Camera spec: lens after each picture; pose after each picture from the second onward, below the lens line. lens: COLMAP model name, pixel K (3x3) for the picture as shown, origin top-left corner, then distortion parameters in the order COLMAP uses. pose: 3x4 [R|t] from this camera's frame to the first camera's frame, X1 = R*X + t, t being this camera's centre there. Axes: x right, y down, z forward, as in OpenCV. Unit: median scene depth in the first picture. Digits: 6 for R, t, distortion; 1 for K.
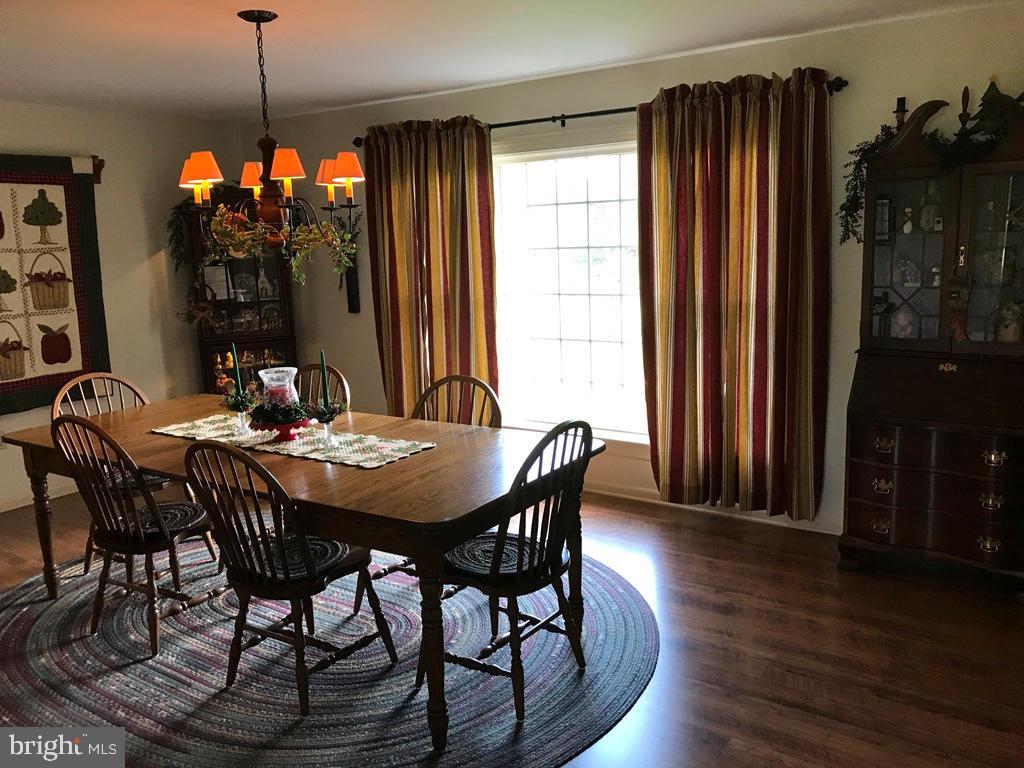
lens RADIAL K [[821.4, 0, 518.1], [0, 821.4, 386.7], [0, 0, 1]] dist [-0.000779, -0.014732]
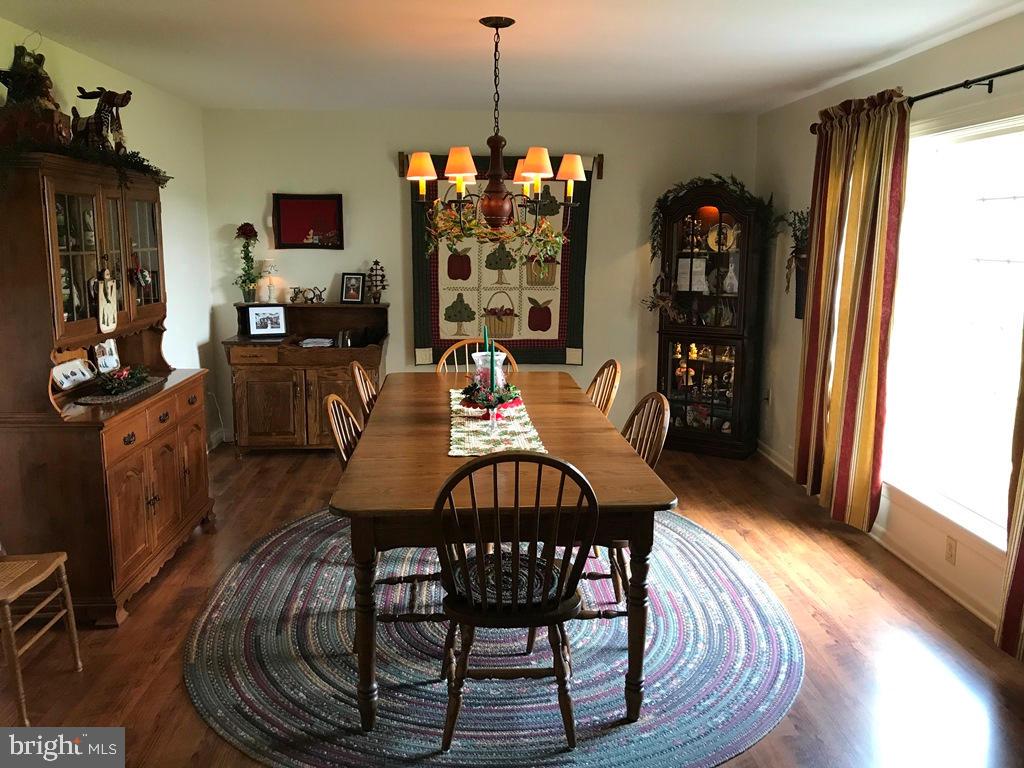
lens RADIAL K [[821.4, 0, 515.6], [0, 821.4, 381.5], [0, 0, 1]] dist [-0.000779, -0.014732]
pose [[0.611229, 0.172852, -0.772348, 0.369097], [-0.171008, 0.981651, 0.084360, -0.053132], [0.772758, 0.080514, 0.629573, 0.230665]]
